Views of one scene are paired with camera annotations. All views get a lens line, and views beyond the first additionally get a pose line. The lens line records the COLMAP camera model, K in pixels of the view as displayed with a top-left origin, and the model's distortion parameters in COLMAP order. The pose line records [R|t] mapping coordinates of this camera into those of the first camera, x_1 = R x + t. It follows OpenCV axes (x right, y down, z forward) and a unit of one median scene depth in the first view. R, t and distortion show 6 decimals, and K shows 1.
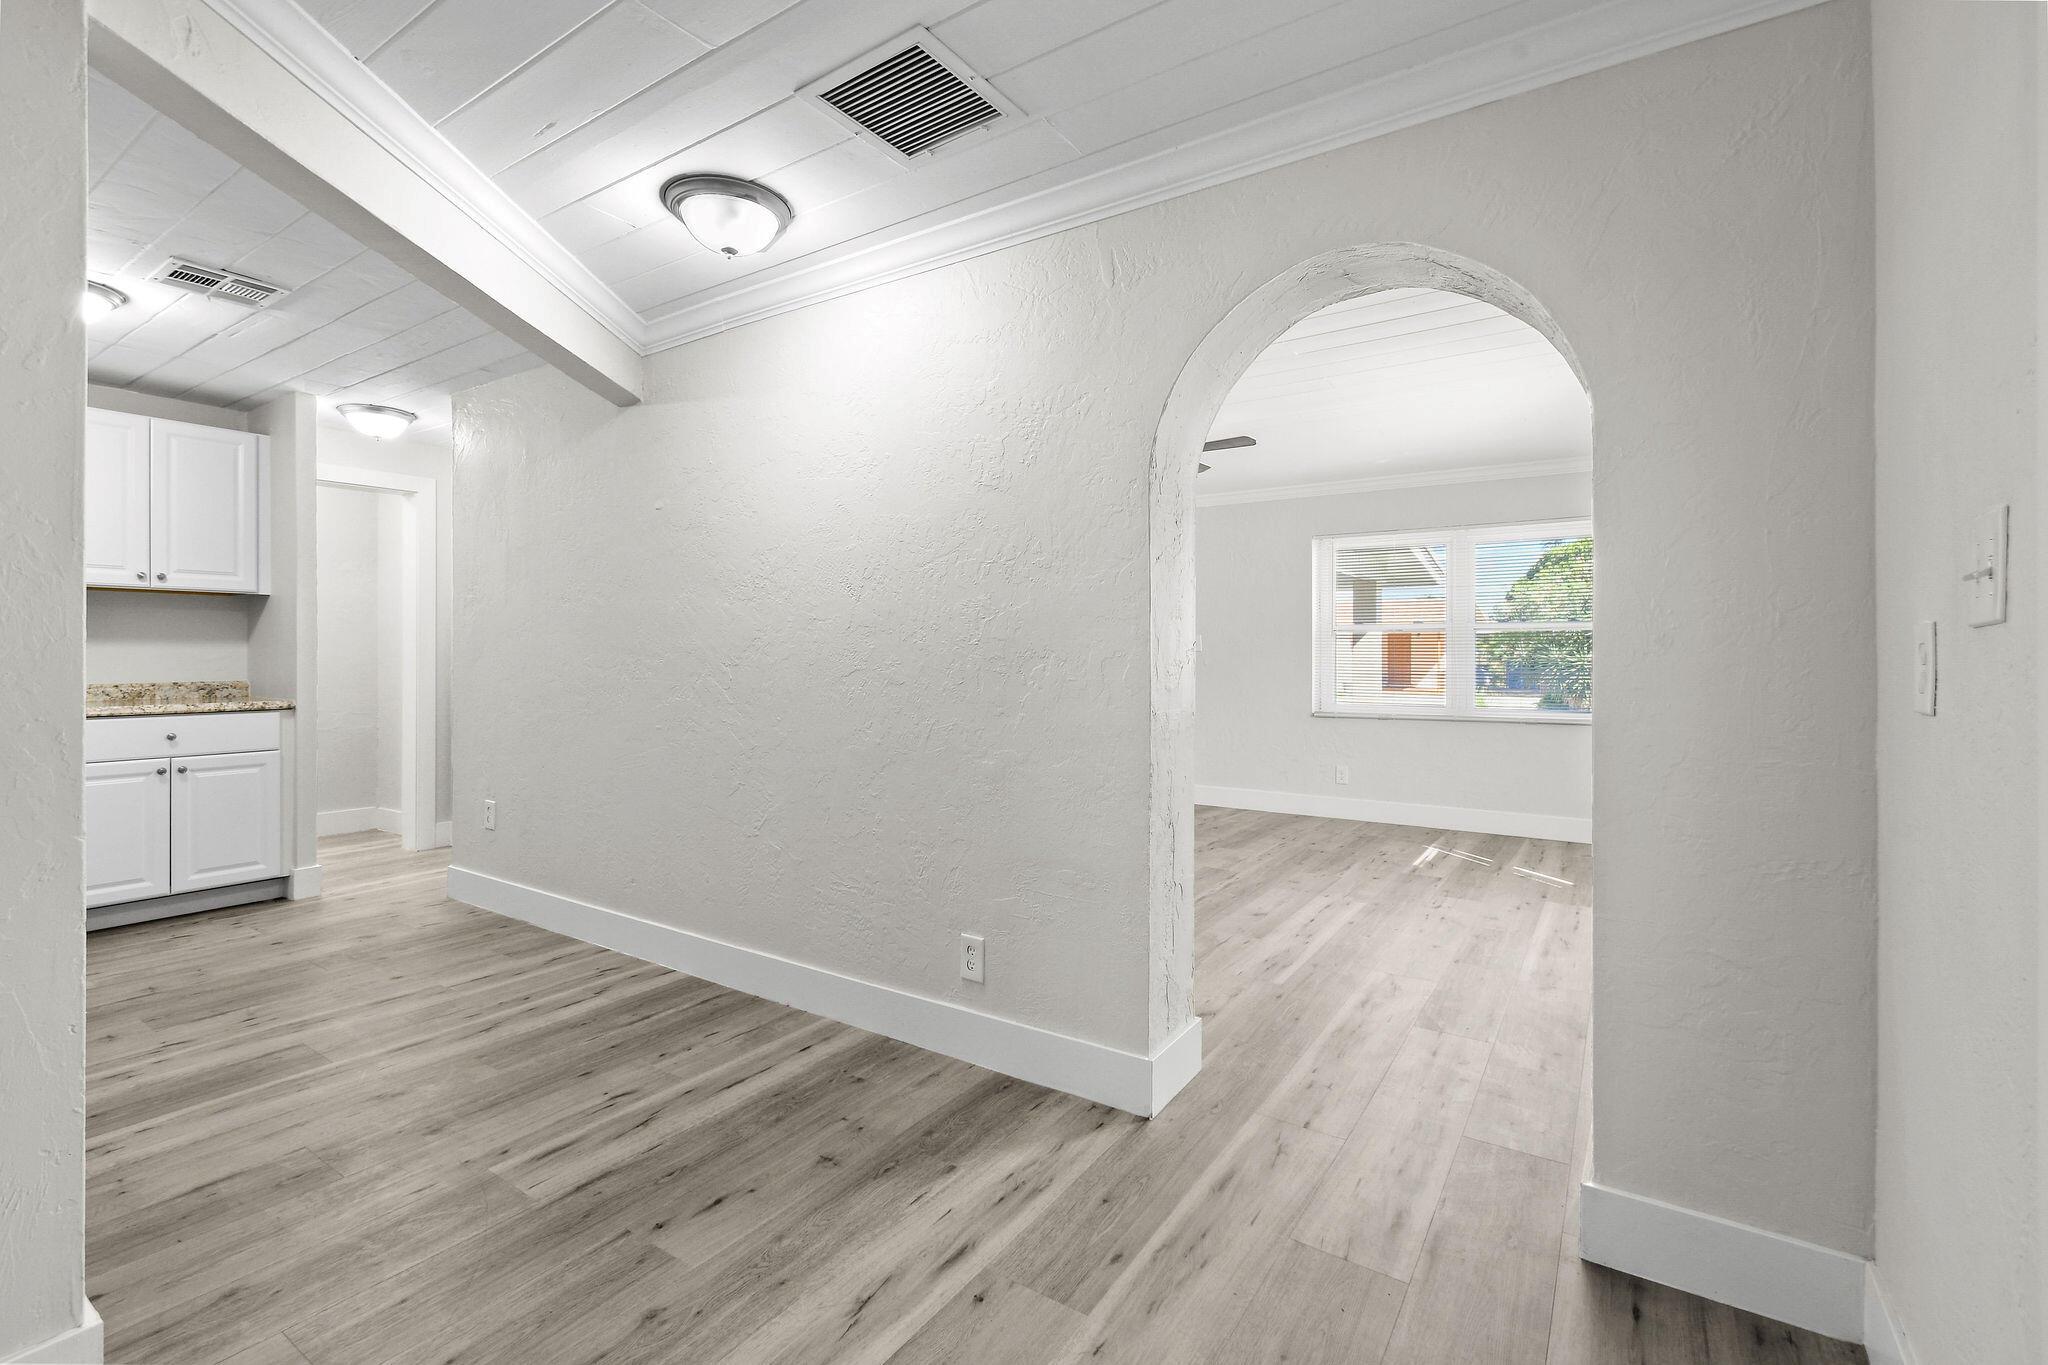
lens RADIAL K [[884.0, 0, 1113.0], [0, 884.0, 648.7], [0, 0, 1]] dist [0.004299, -0.003396]
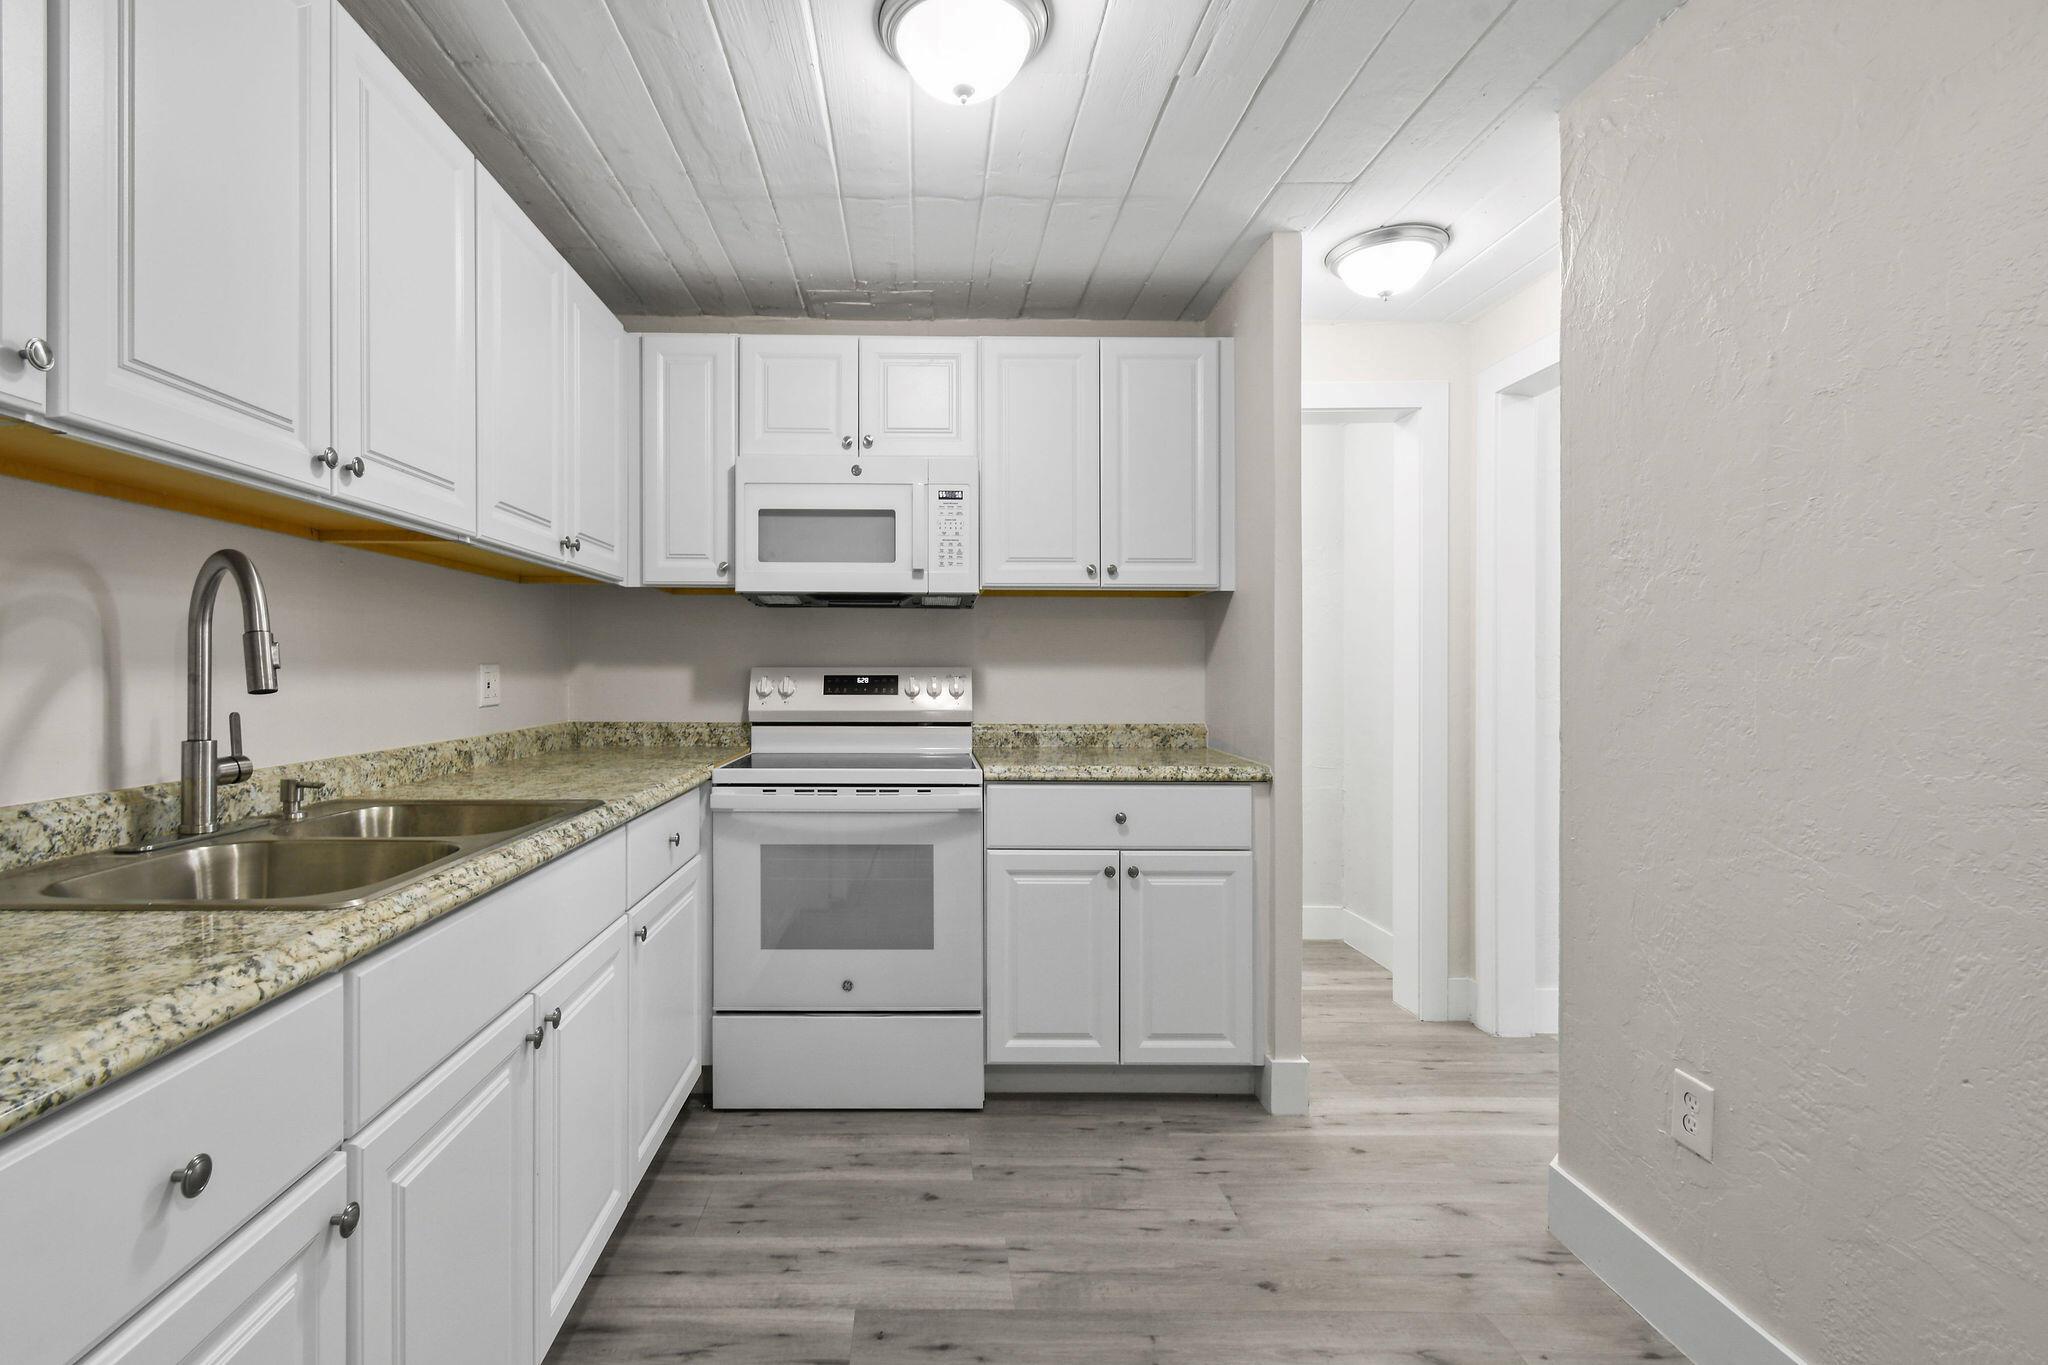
lens RADIAL K [[1003.0, 0, 899.8], [0, 1003.0, 675.8], [0, 0, 1]] dist [0.001793, 0.000072]
pose [[0.498696, 0.005978, -0.866756, -0.491587], [0.001912, 0.999966, 0.007997, -0.007276], [0.866775, -0.005645, 0.498667, 0.475907]]
